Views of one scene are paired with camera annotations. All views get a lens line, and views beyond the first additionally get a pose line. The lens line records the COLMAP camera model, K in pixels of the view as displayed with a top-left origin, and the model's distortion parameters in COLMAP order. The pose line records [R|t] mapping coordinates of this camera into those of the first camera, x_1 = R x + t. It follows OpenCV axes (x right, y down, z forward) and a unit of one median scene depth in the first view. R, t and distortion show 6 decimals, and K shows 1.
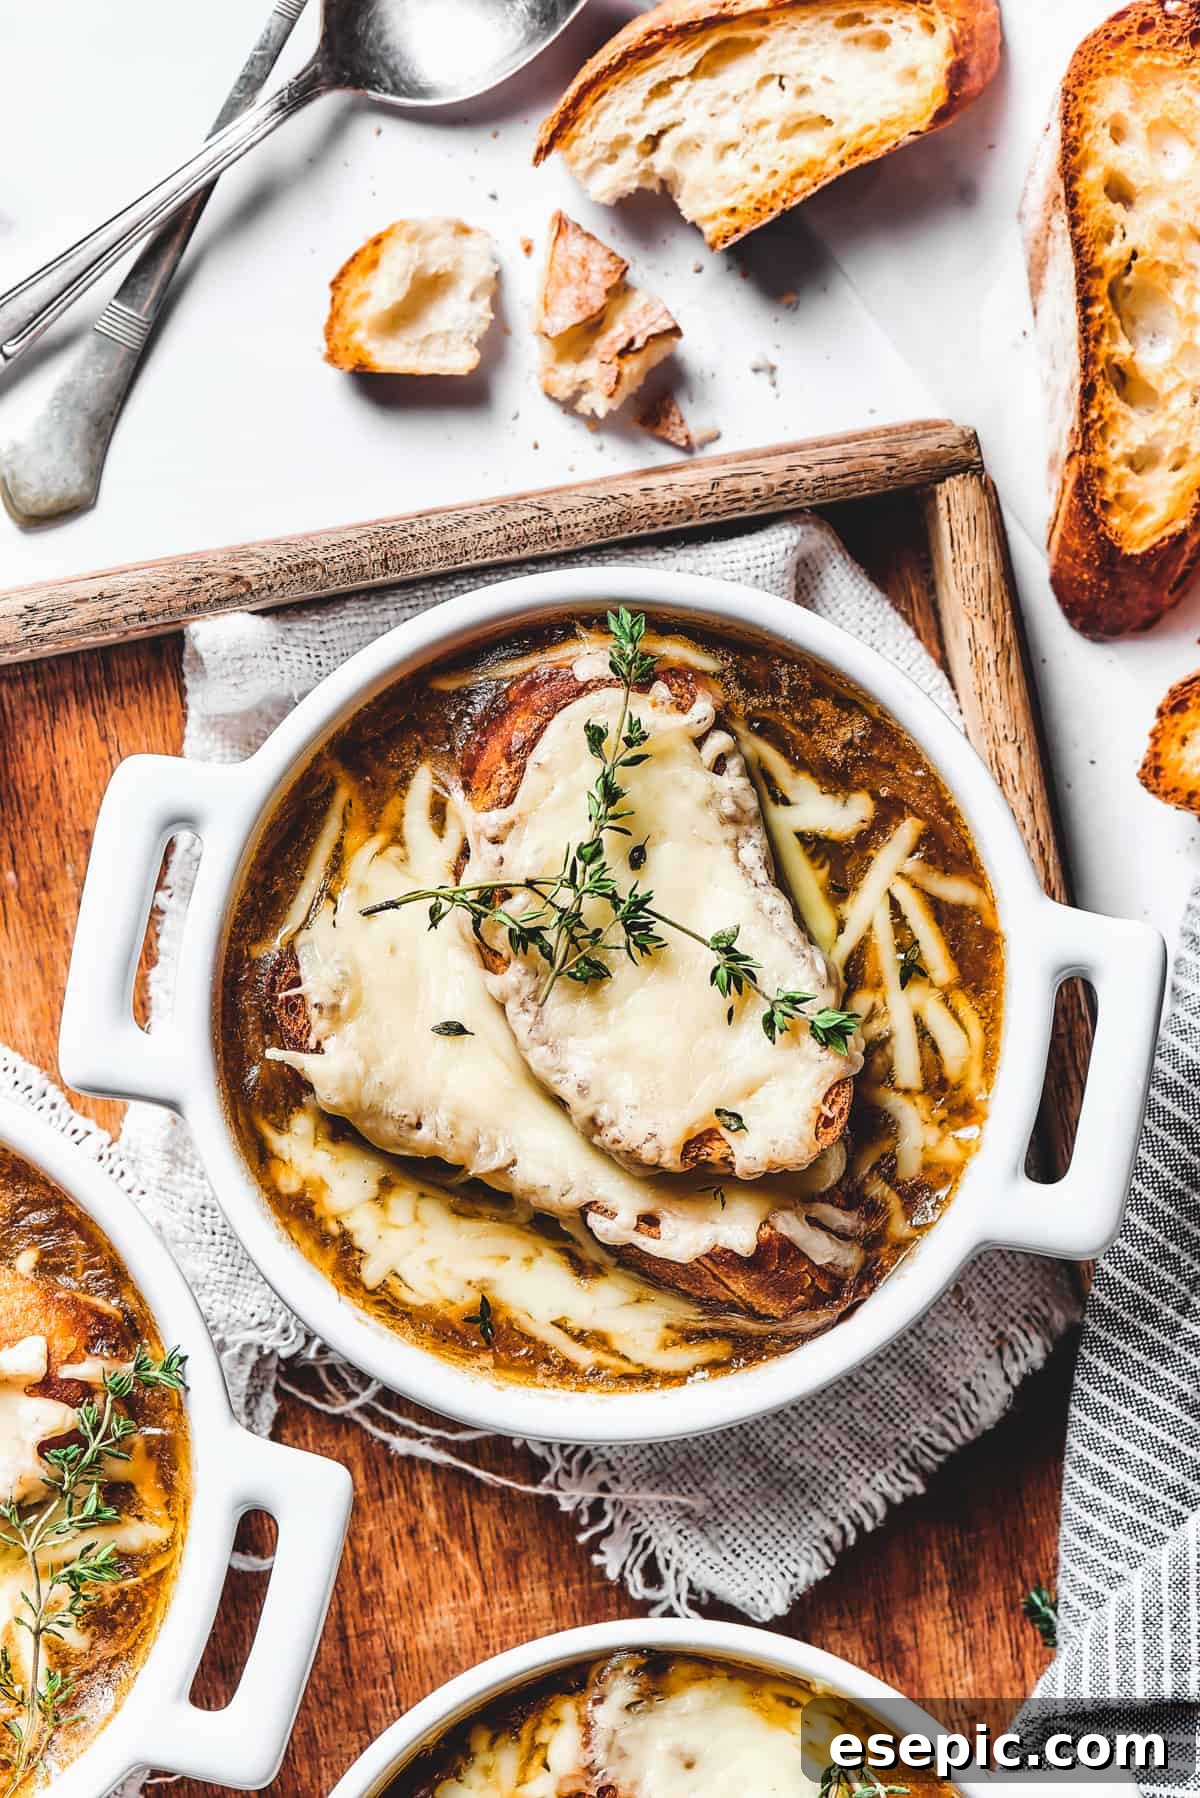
lens RADIAL K [[6959.5, 0, 596.9], [0, 6959.5, 912.1], [0, 0, 1]] dist [-0.214890, 0.000000]
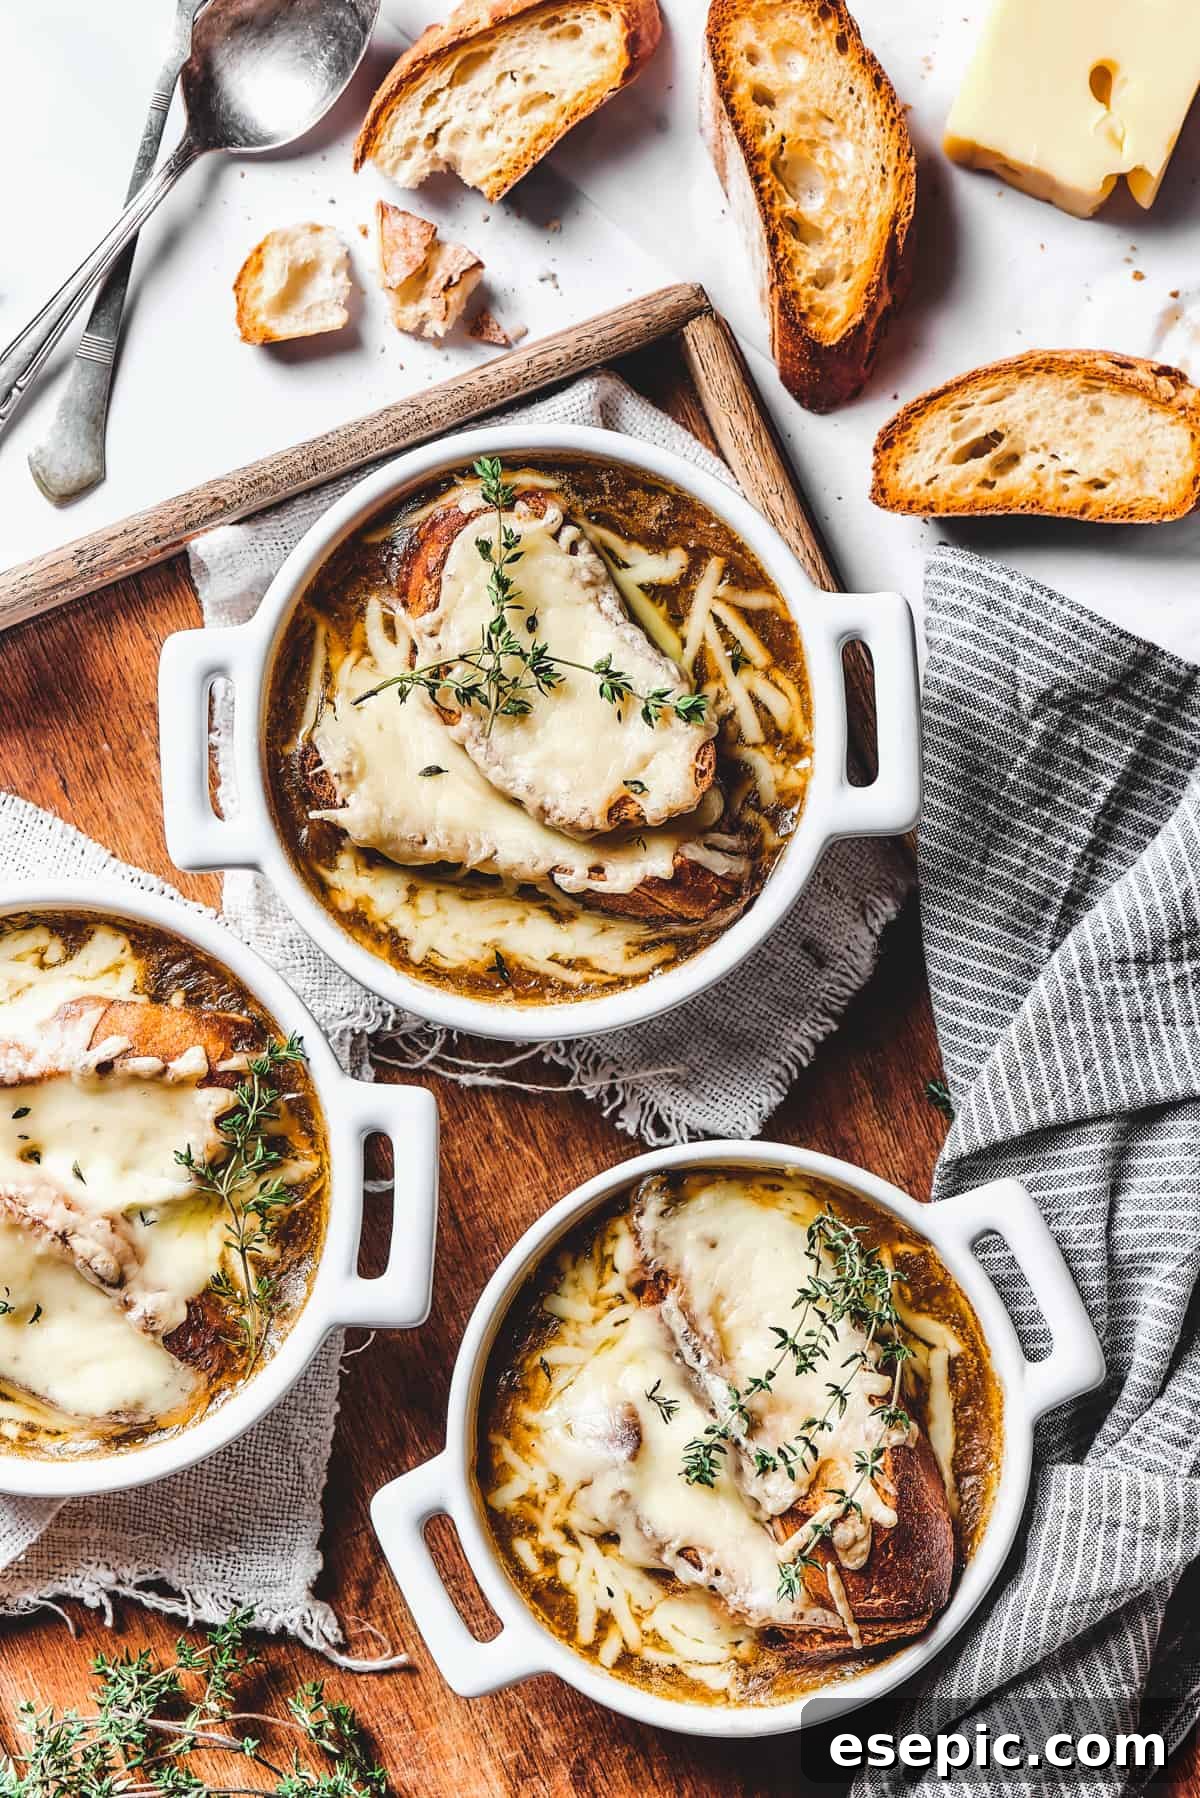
lens RADIAL K [[6959.5, 0, 600.7], [0, 6959.5, 895.2], [0, 0, 1]] dist [-0.214890, 0.000000]
pose [[0.974540, -0.224188, -0.003318, 0.011733], [0.224107, 0.974430, -0.016215, 0.071894], [0.006869, 0.015059, 0.999863, -0.422166]]
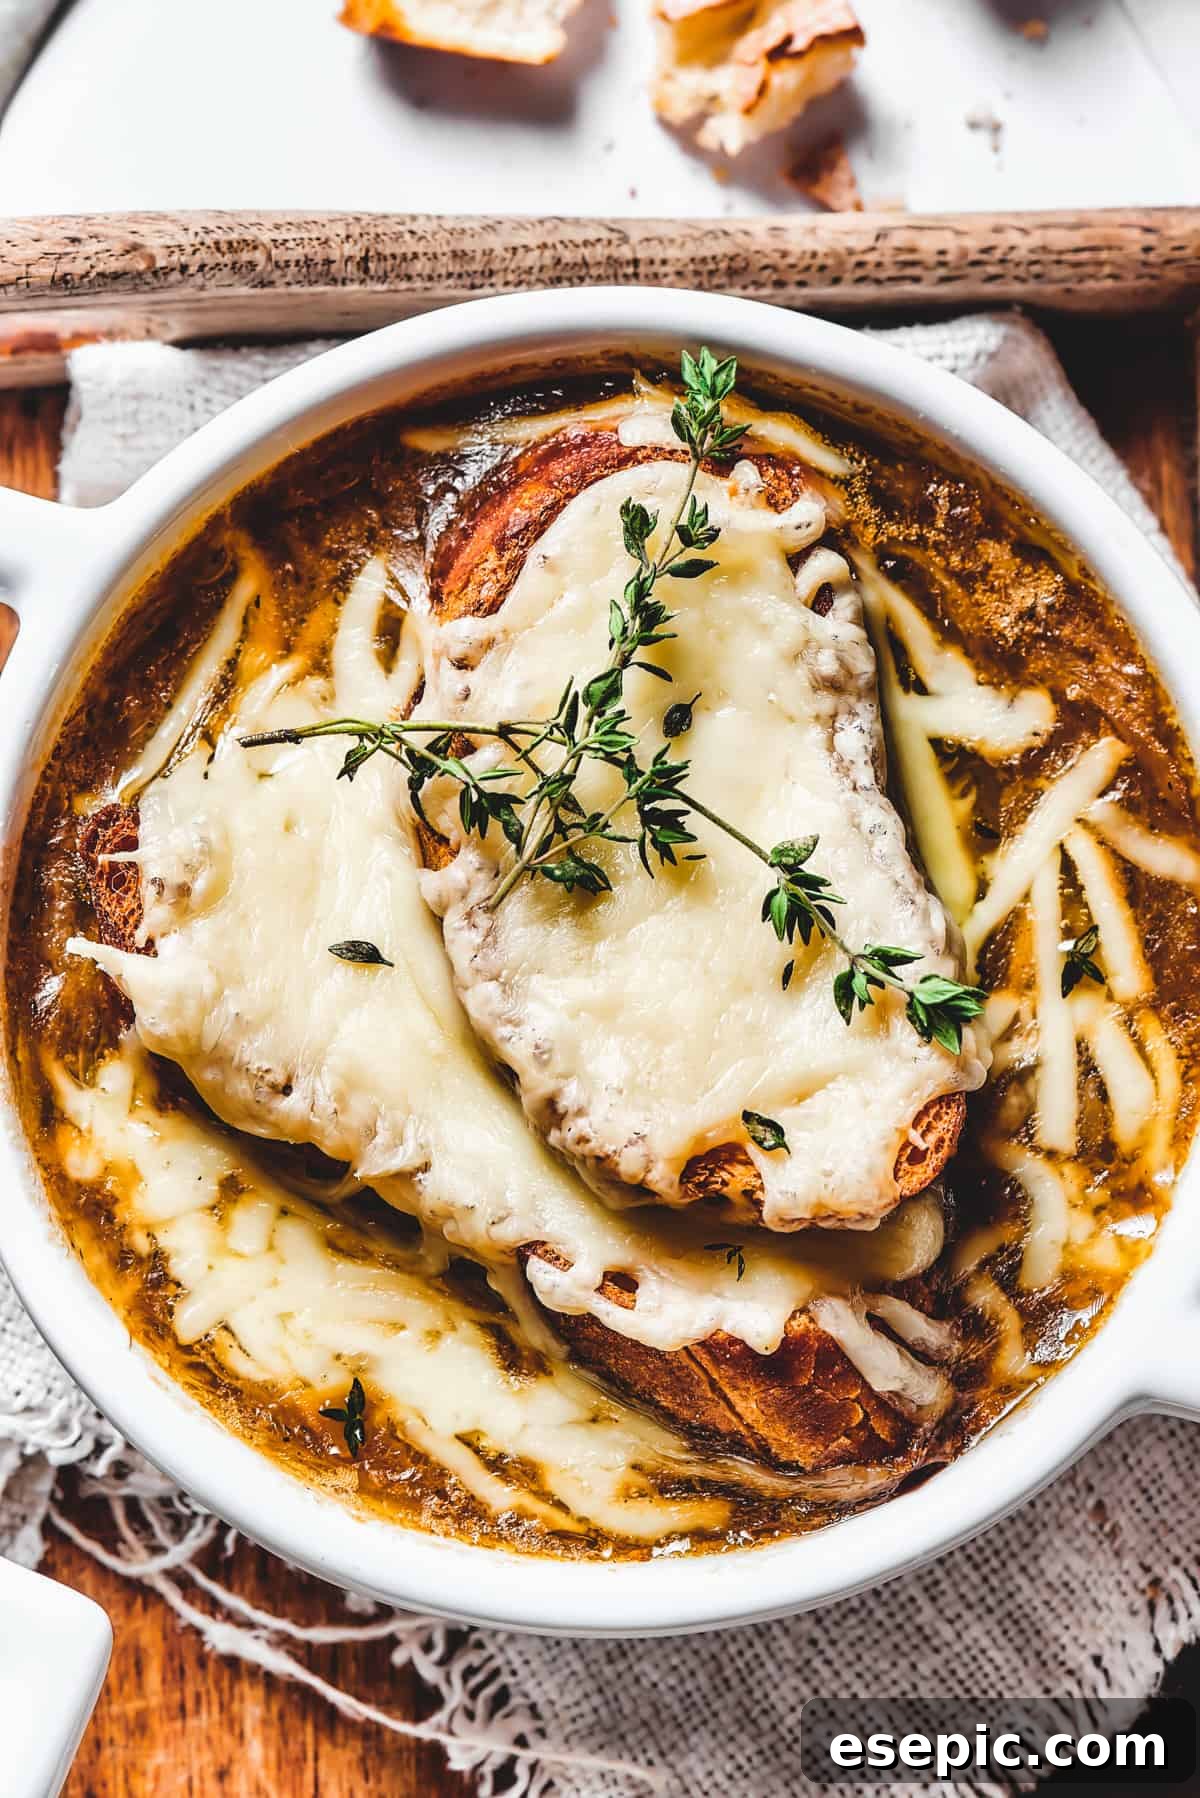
lens RADIAL K [[6959.5, 0, 602.2], [0, 6959.5, 880.3], [0, 0, 1]] dist [-0.214890, 0.000000]
pose [[0.989917, 0.124595, -0.067385, 0.043762], [-0.132930, 0.981457, -0.138099, 0.095662], [0.048929, 0.145664, 0.988123, 0.359447]]
